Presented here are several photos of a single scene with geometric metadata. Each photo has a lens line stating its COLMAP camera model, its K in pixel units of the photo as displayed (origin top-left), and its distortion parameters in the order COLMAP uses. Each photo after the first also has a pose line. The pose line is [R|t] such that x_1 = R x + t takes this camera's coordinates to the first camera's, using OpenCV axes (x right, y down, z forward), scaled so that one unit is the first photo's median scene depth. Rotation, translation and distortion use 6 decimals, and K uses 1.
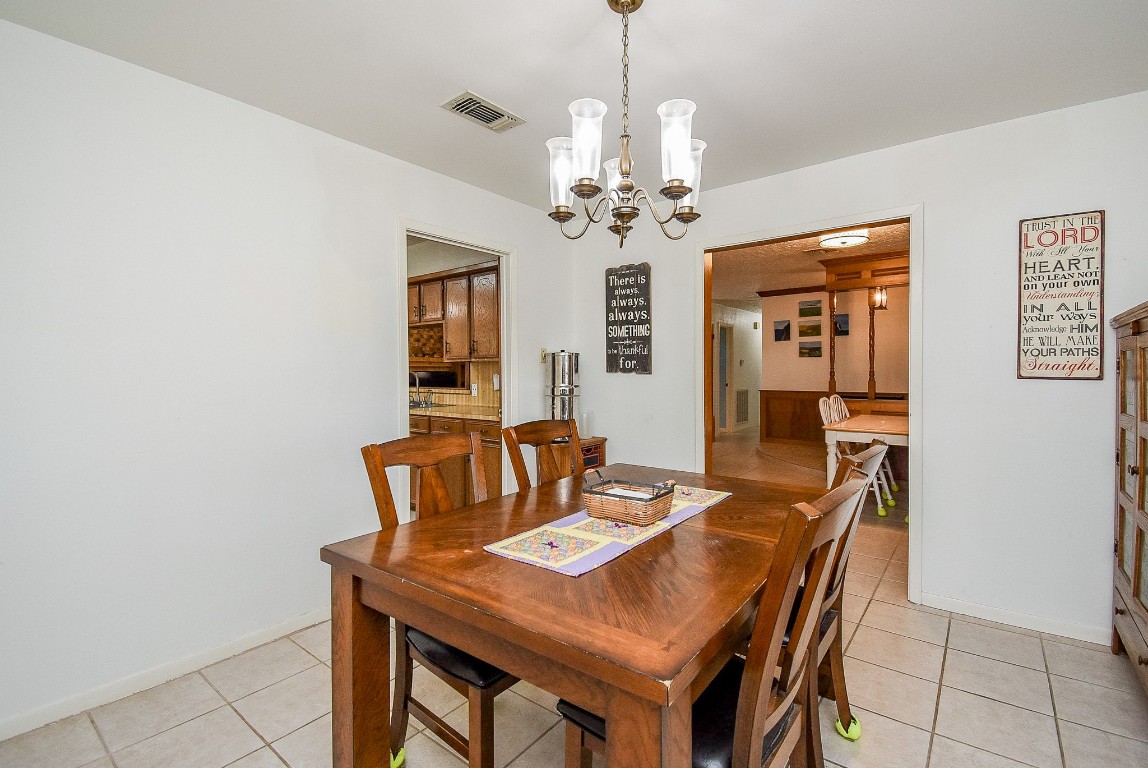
lens RADIAL K [[512.7, 0, 584.6], [0, 512.7, 377.8], [0, 0, 1]] dist [-0.016926, -0.008421]
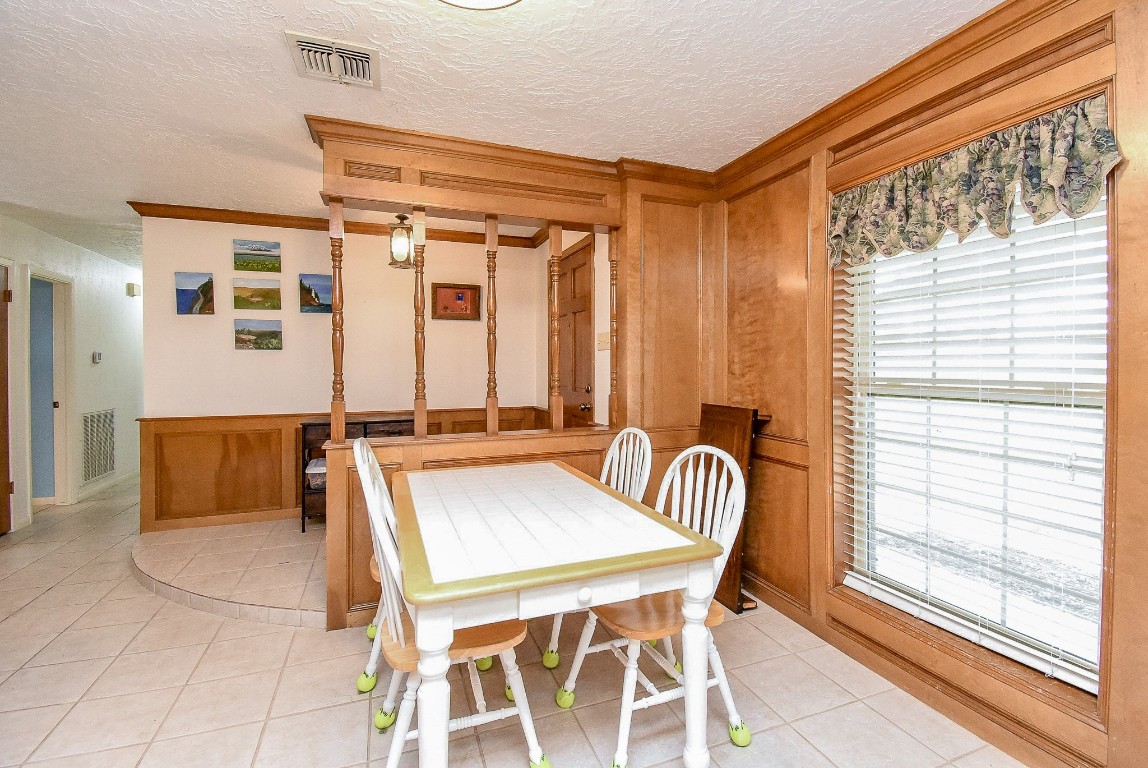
lens RADIAL K [[512.7, 0, 581.3], [0, 512.7, 381.2], [0, 0, 1]] dist [-0.016926, -0.008421]
pose [[0.500427, -0.005004, 0.865764, 0.159488], [0.005886, 0.999980, 0.002377, -0.008384], [-0.865759, 0.003907, 0.500446, 0.457772]]
